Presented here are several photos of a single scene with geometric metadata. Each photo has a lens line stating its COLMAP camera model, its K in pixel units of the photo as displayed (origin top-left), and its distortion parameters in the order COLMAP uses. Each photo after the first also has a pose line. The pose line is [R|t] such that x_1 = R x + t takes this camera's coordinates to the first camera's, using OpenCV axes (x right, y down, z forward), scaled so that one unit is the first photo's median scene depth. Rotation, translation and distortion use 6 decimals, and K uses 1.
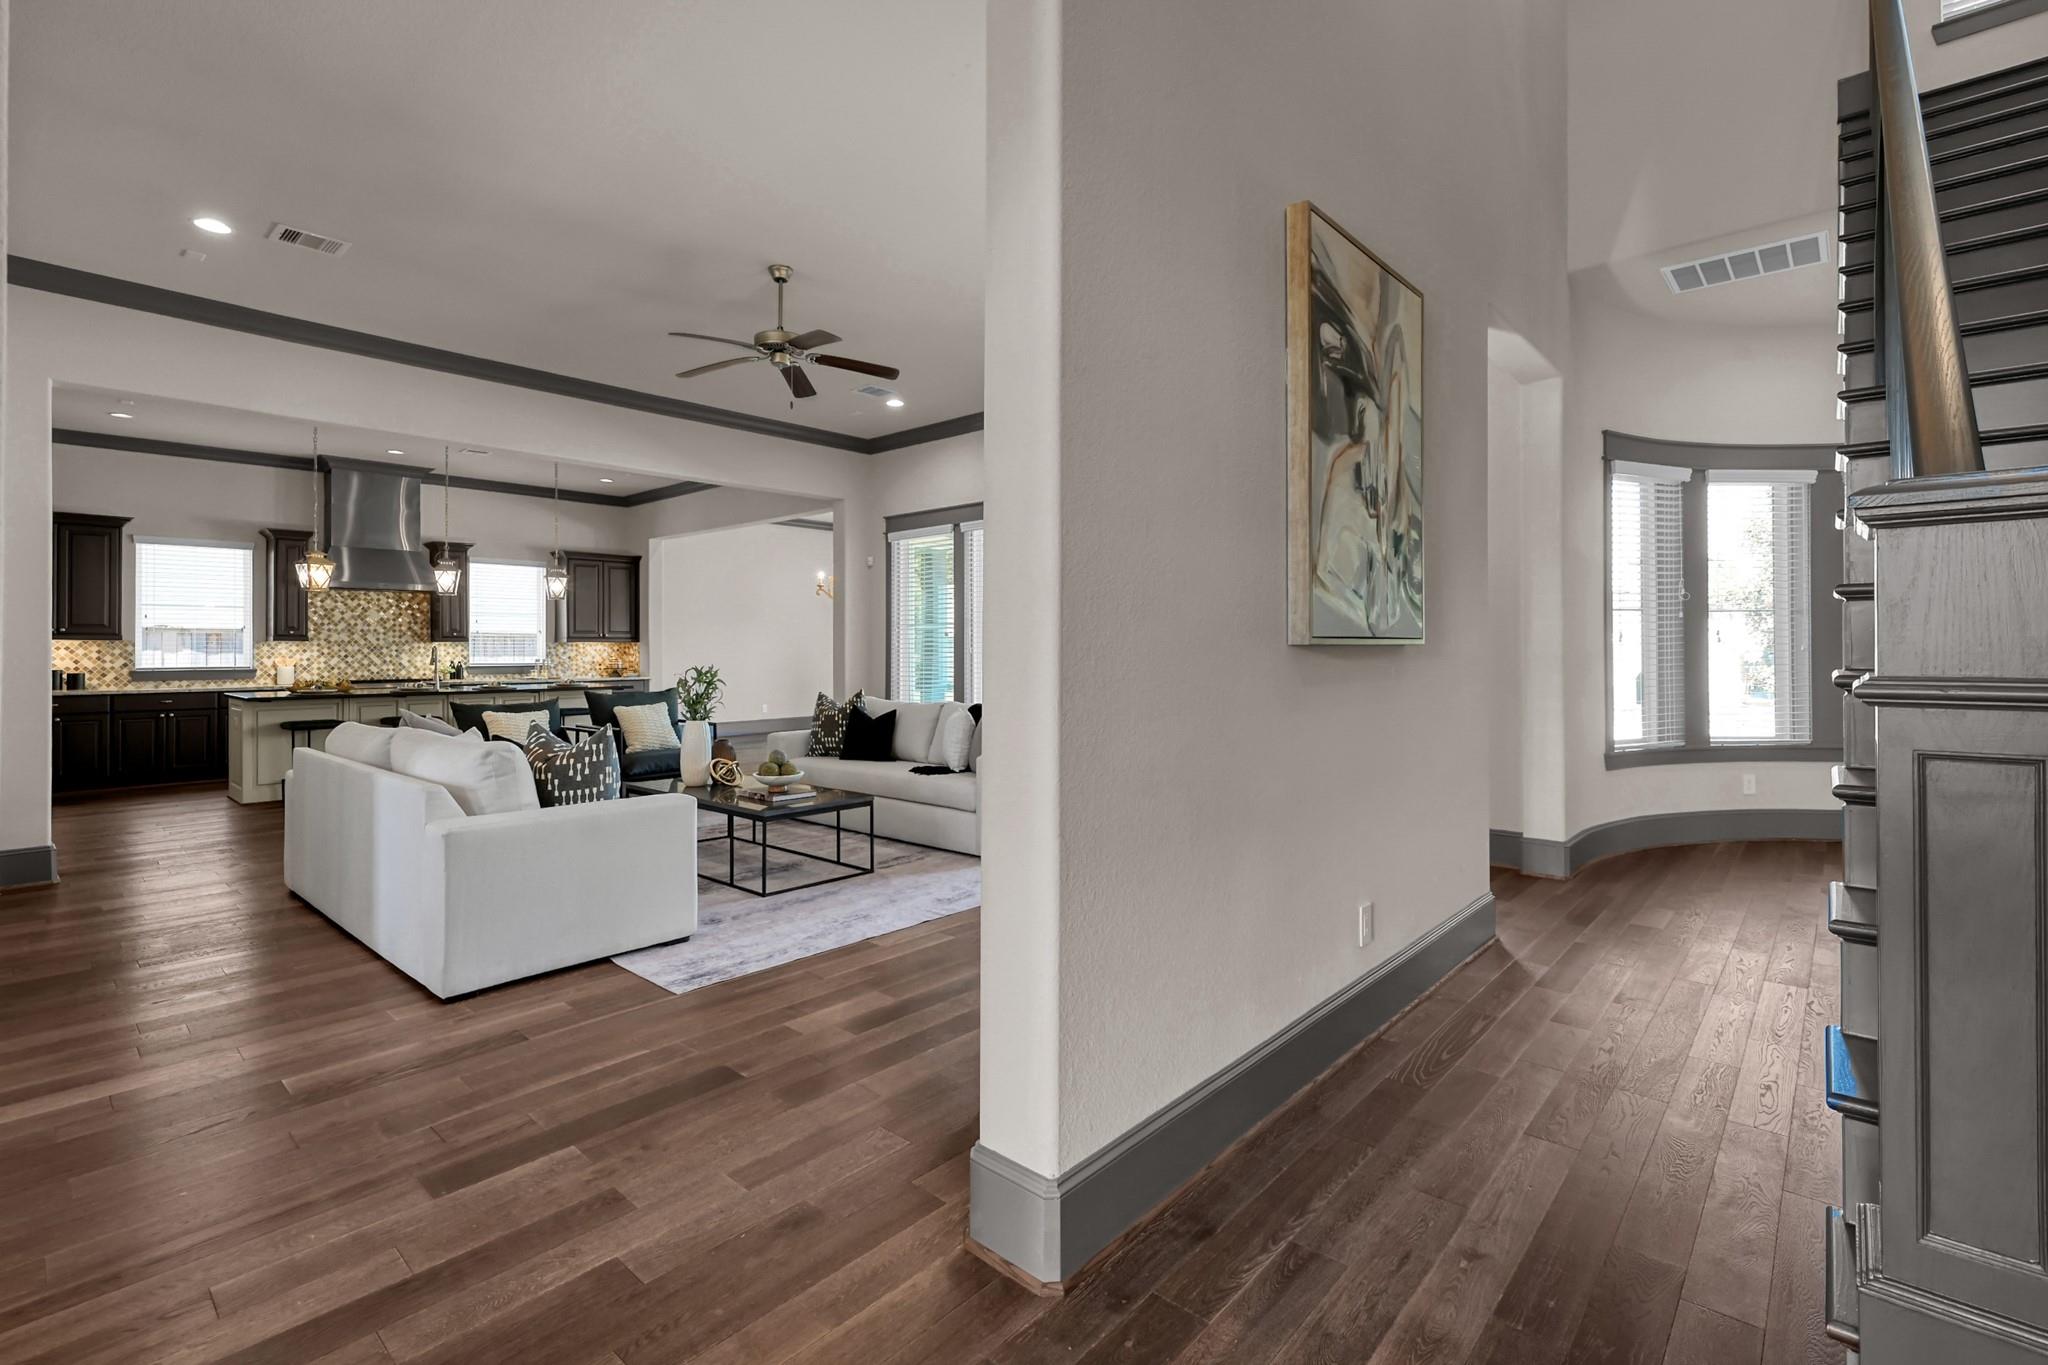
lens RADIAL K [[931.0, 0, 1031.3], [0, 931.0, 645.1], [0, 0, 1]] dist [0.001017, -0.000454]
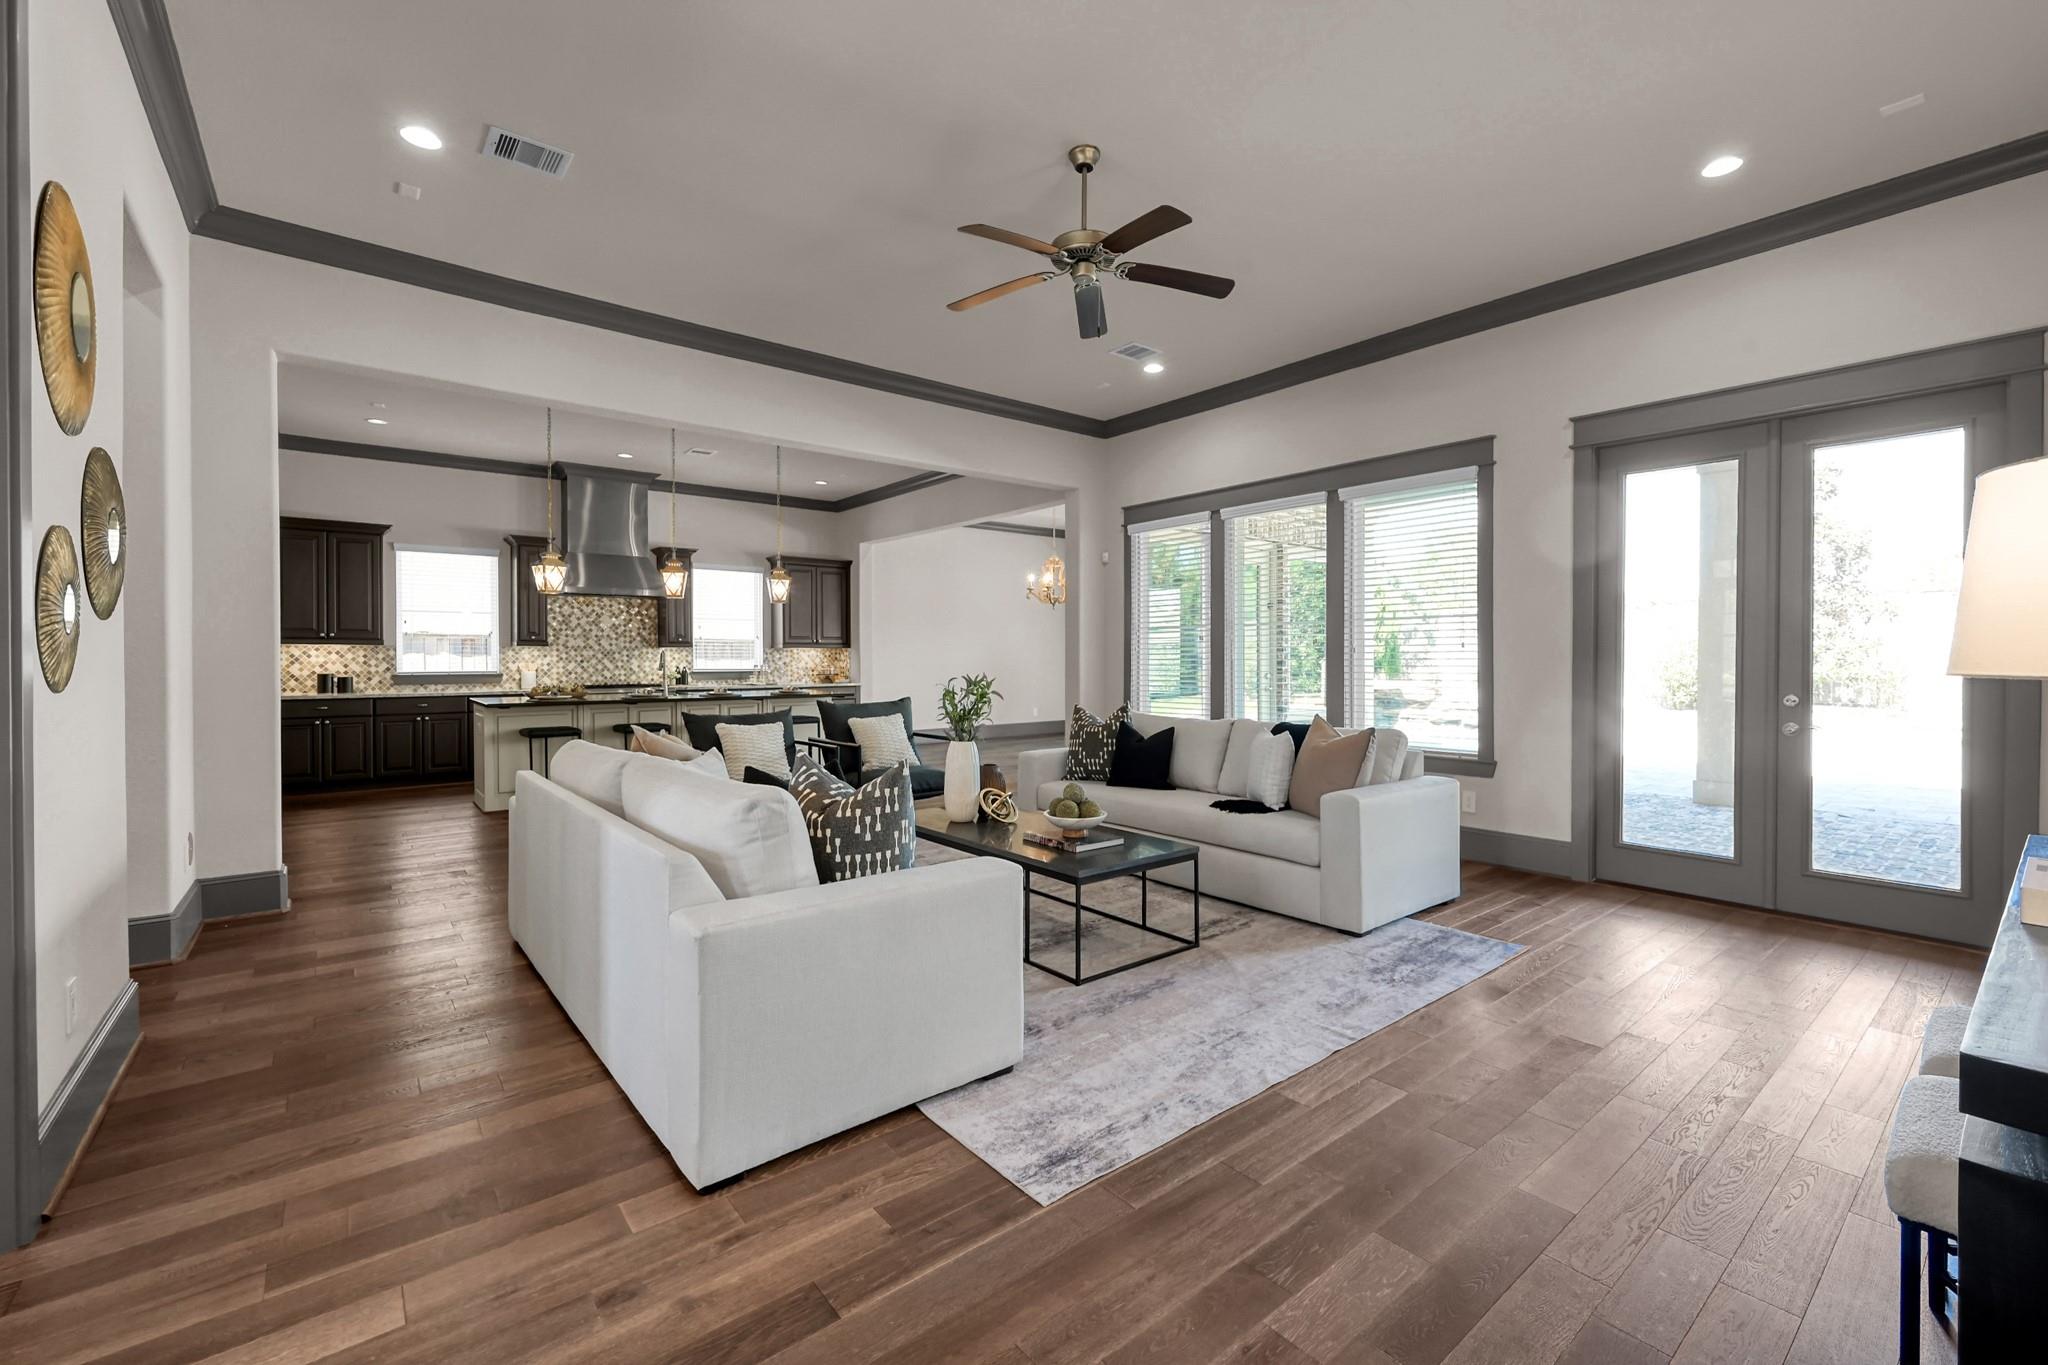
lens RADIAL K [[864.2, 0, 1026.4], [0, 864.2, 668.1], [0, 0, 1]] dist [0.000941, 0.000225]
pose [[0.986343, 0.004173, -0.164650, -0.118102], [-0.001236, 0.999838, 0.017939, 0.002102], [0.164698, -0.017490, 0.986189, 0.172418]]
